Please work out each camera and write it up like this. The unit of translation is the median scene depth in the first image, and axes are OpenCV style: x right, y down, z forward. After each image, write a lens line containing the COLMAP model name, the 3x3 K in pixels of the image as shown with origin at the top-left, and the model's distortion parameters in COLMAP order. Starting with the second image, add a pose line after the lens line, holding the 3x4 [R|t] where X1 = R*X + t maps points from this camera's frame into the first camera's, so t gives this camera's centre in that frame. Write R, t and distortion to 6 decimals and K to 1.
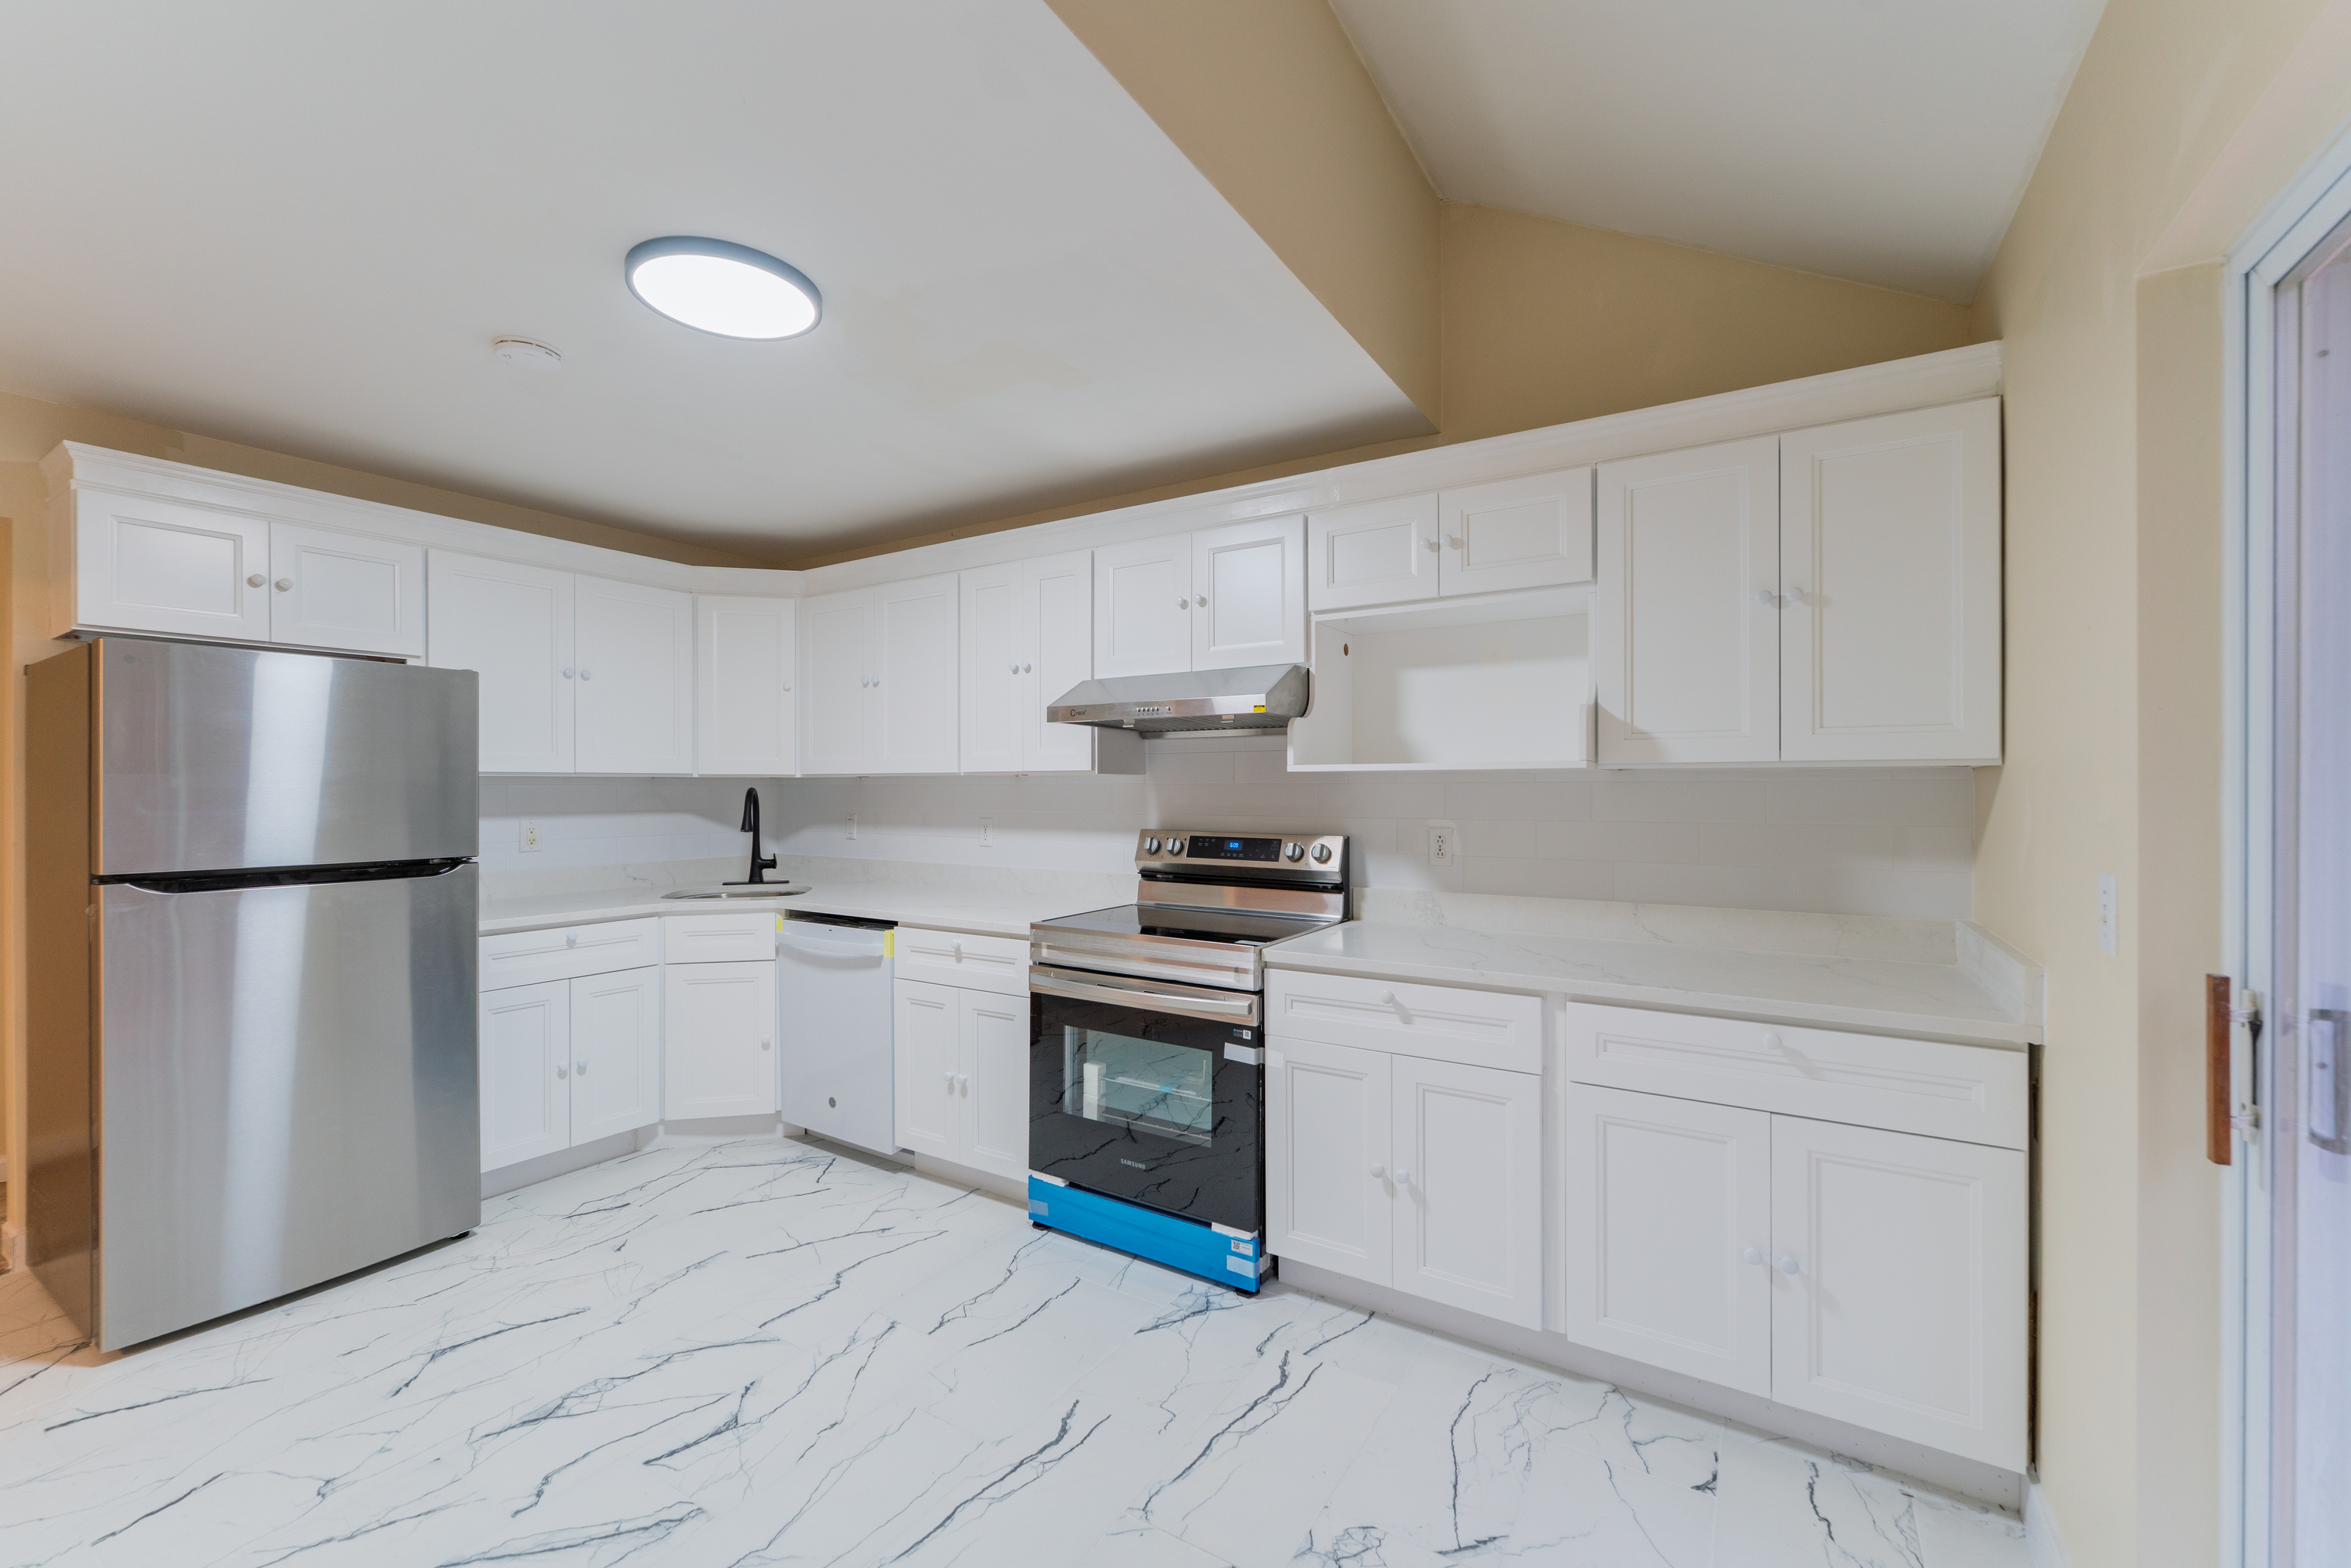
lens RADIAL K [[939.8, 0, 1191.4], [0, 939.8, 790.6], [0, 0, 1]] dist [-0.000524, 0.000309]
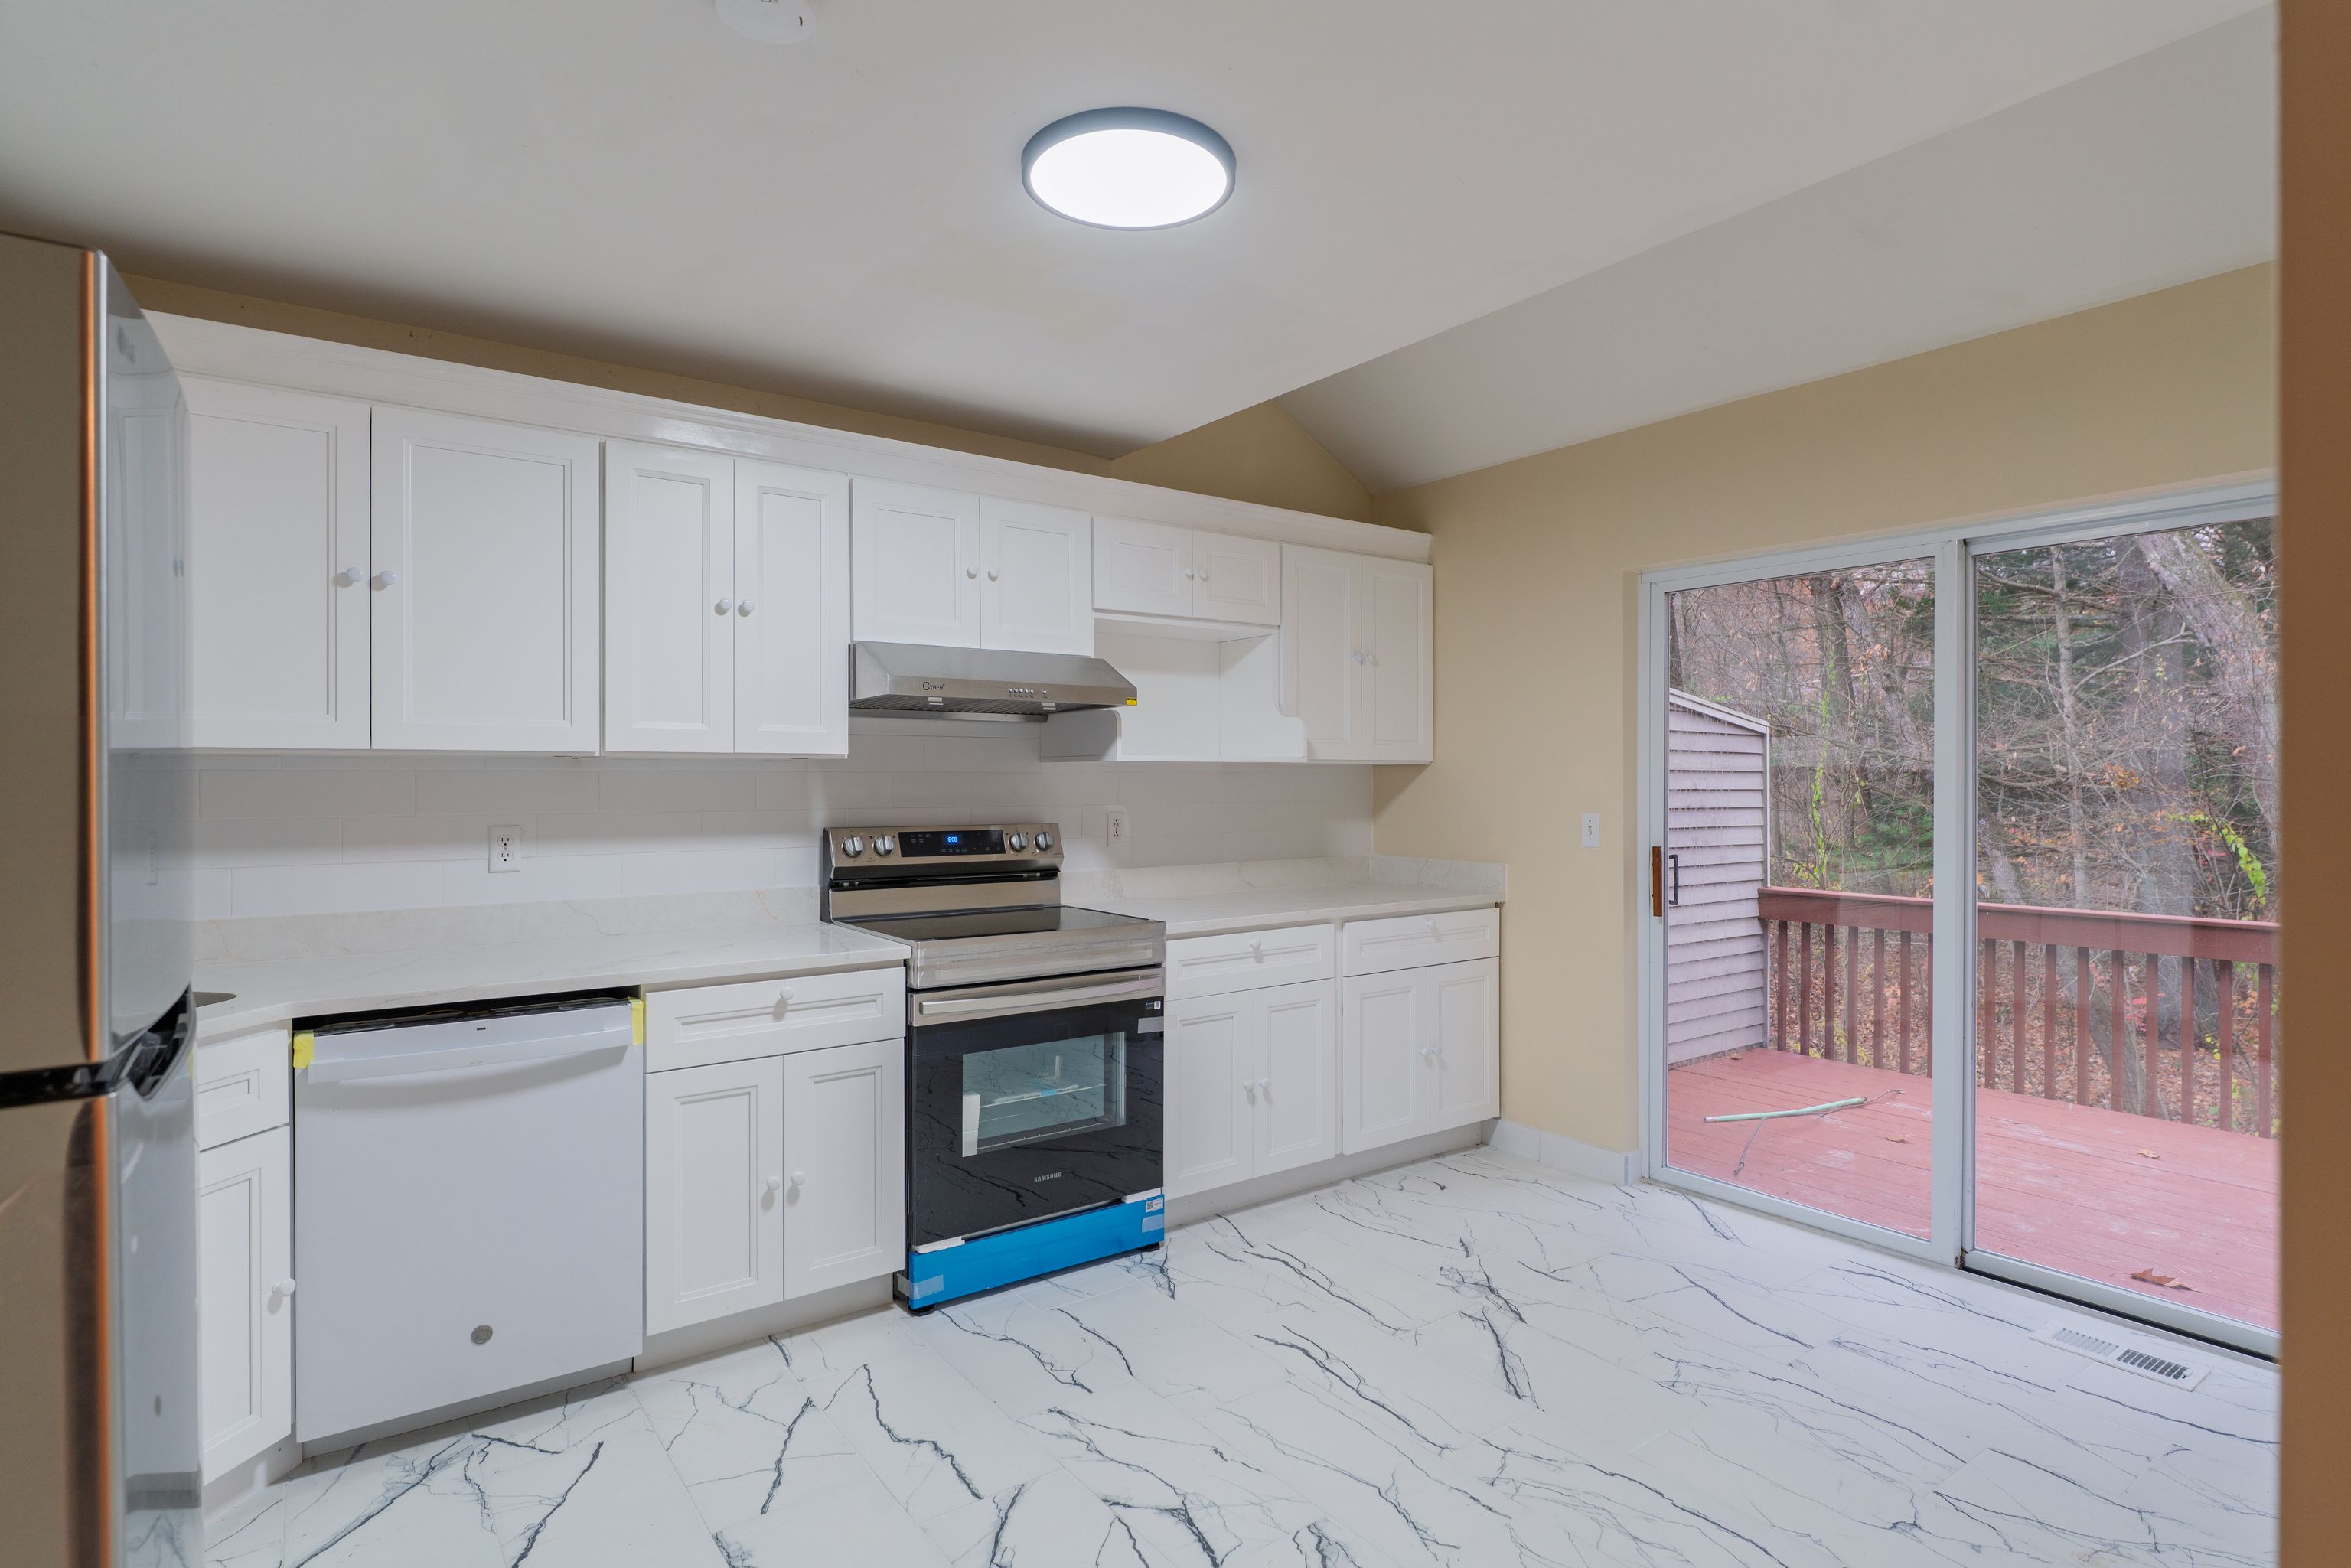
lens RADIAL K [[1172.2, 0, 1175.5], [0, 1172.2, 784.0], [0, 0, 1]] dist [0.003888, 0.000072]
pose [[0.380826, -0.004147, 0.924638, -1.097986], [0.004165, 0.999987, 0.002769, 0.002320], [-0.924637, 0.002797, 0.380838, 0.436982]]
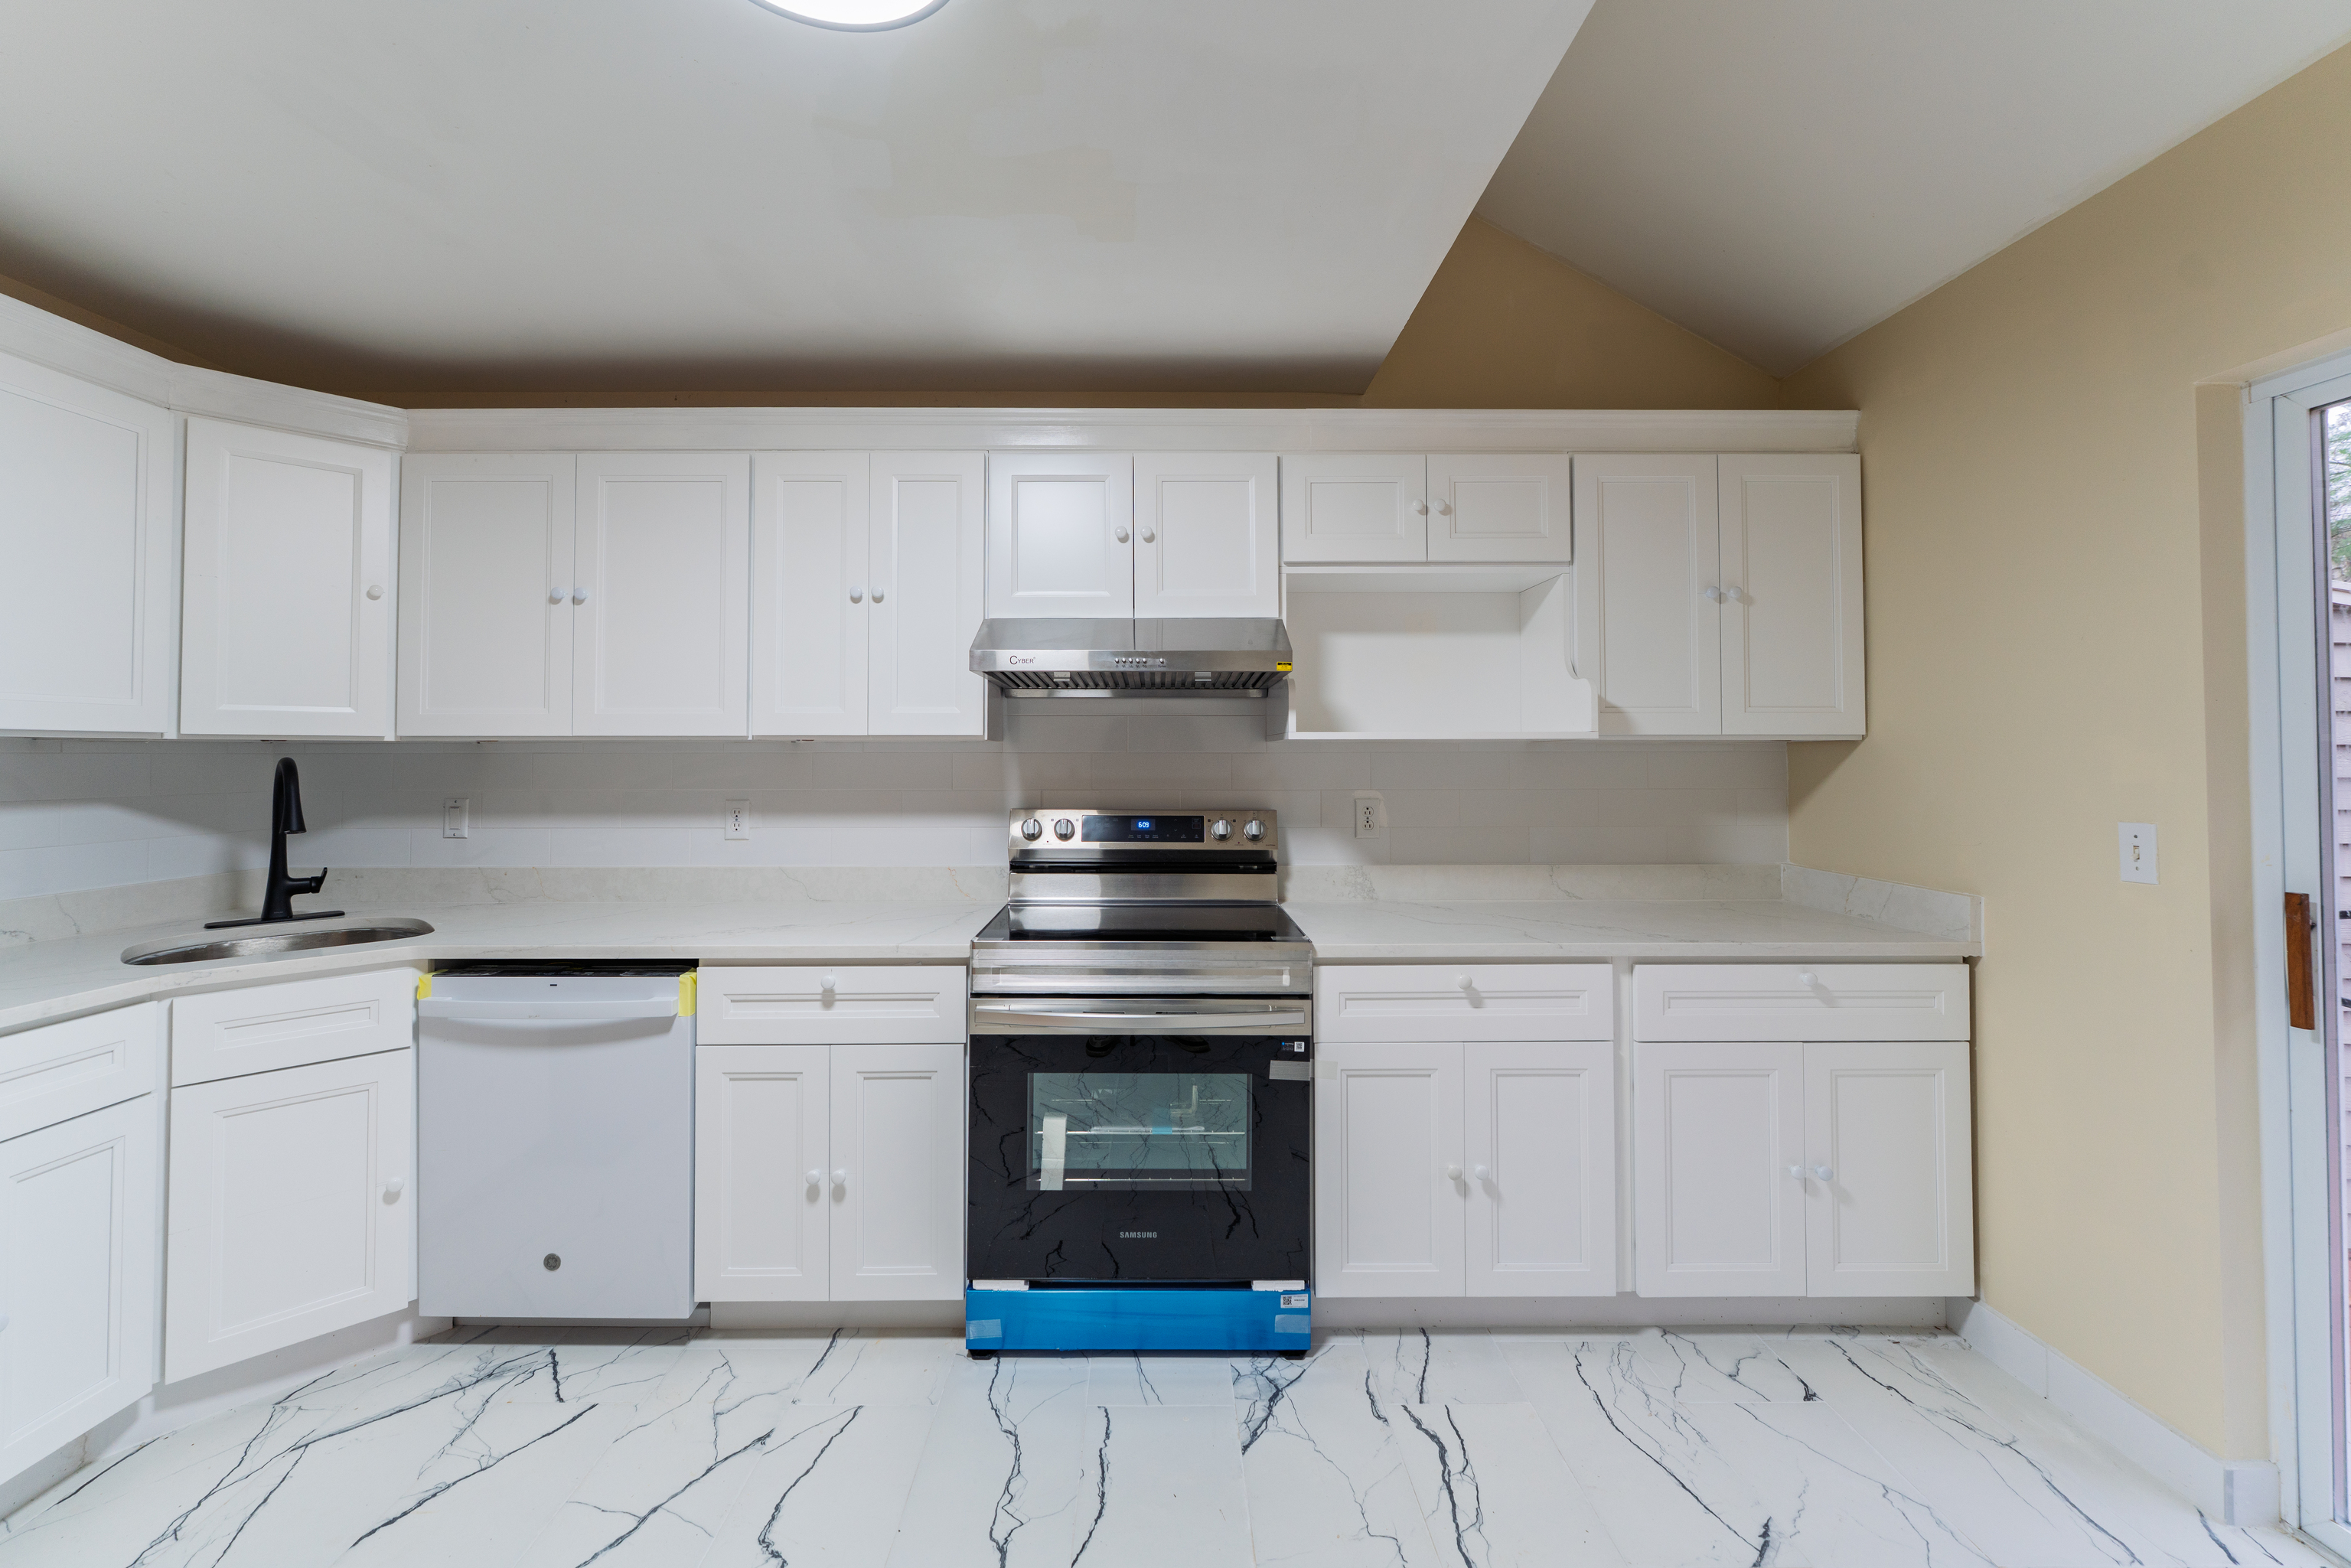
lens RADIAL K [[950.6, 0, 1164.3], [0, 950.6, 736.6], [0, 0, 1]] dist [-0.002145, 0.000205]
pose [[0.847516, 0.011220, 0.530651, -0.473166], [0.001774, 0.999711, -0.023972, -0.001548], [-0.530766, 0.021258, 0.847251, 0.305577]]
